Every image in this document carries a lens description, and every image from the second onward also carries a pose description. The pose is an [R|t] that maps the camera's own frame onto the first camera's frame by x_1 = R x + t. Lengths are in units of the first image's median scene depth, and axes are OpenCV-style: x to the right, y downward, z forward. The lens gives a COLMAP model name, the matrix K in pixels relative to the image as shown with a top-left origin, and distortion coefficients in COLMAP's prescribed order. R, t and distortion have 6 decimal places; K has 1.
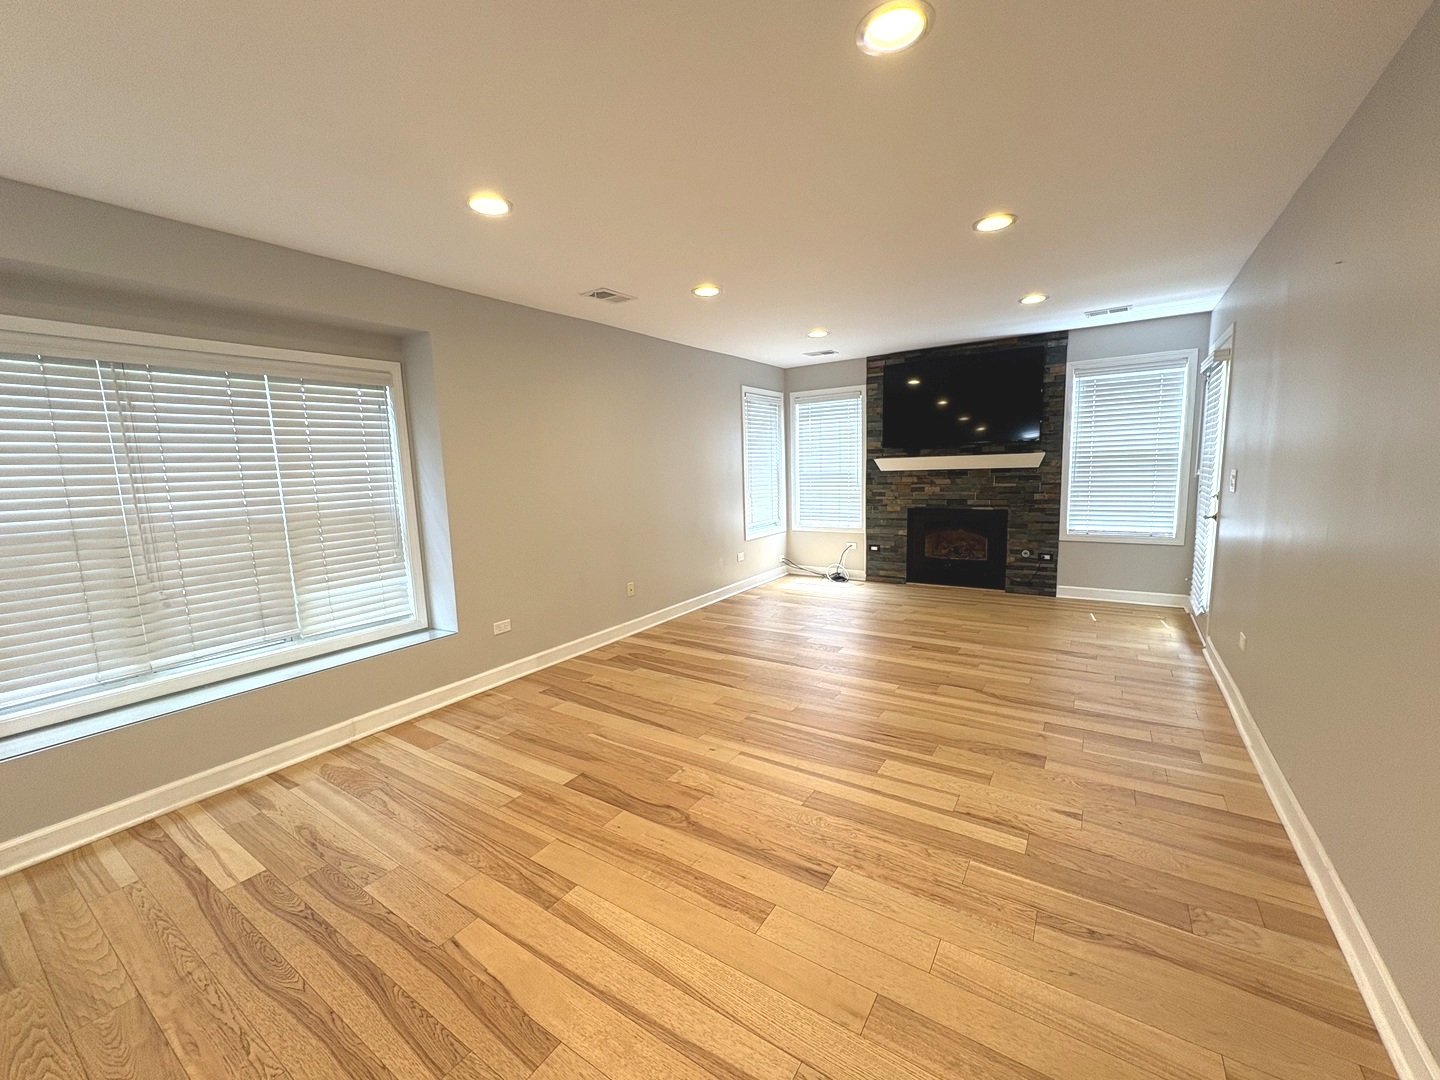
lens RADIAL K [[577.5, 0, 714.4], [0, 577.5, 537.8], [0, 0, 1]] dist [-0.002101, 0.000747]
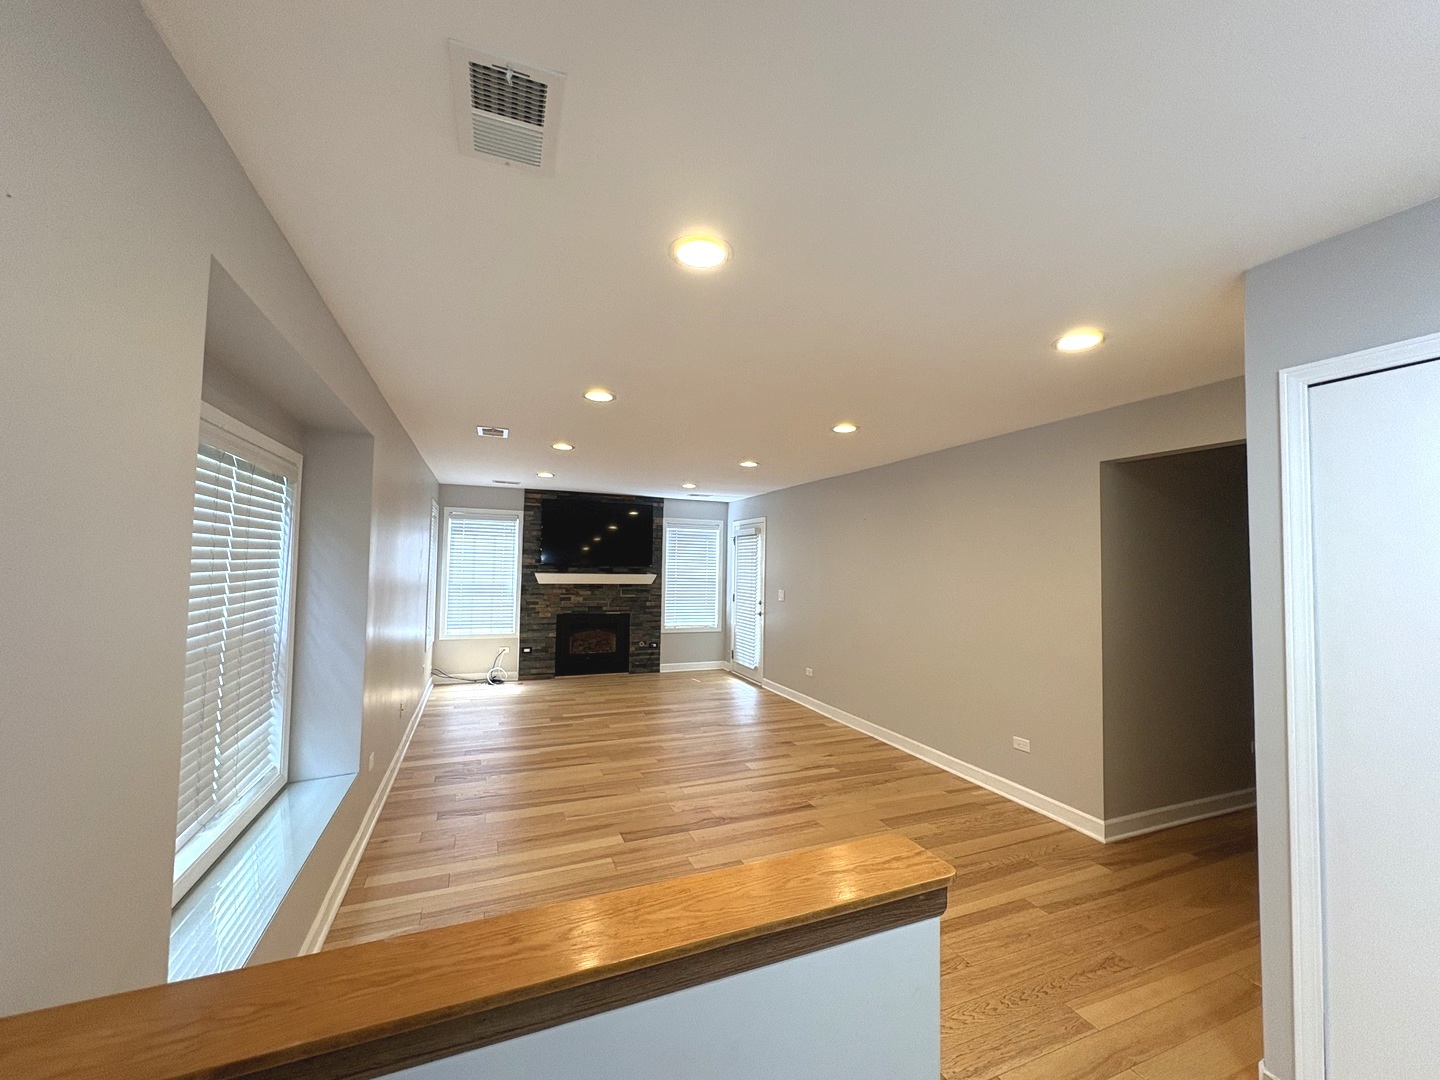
lens RADIAL K [[577.5, 0, 721.4], [0, 577.5, 541.1], [0, 0, 1]] dist [-0.002101, 0.000747]
pose [[0.552228, 0.078693, 0.829971, -0.518947], [0.067956, 0.987974, -0.138889, -0.011570], [-0.830919, 0.133099, 0.540239, 0.028251]]
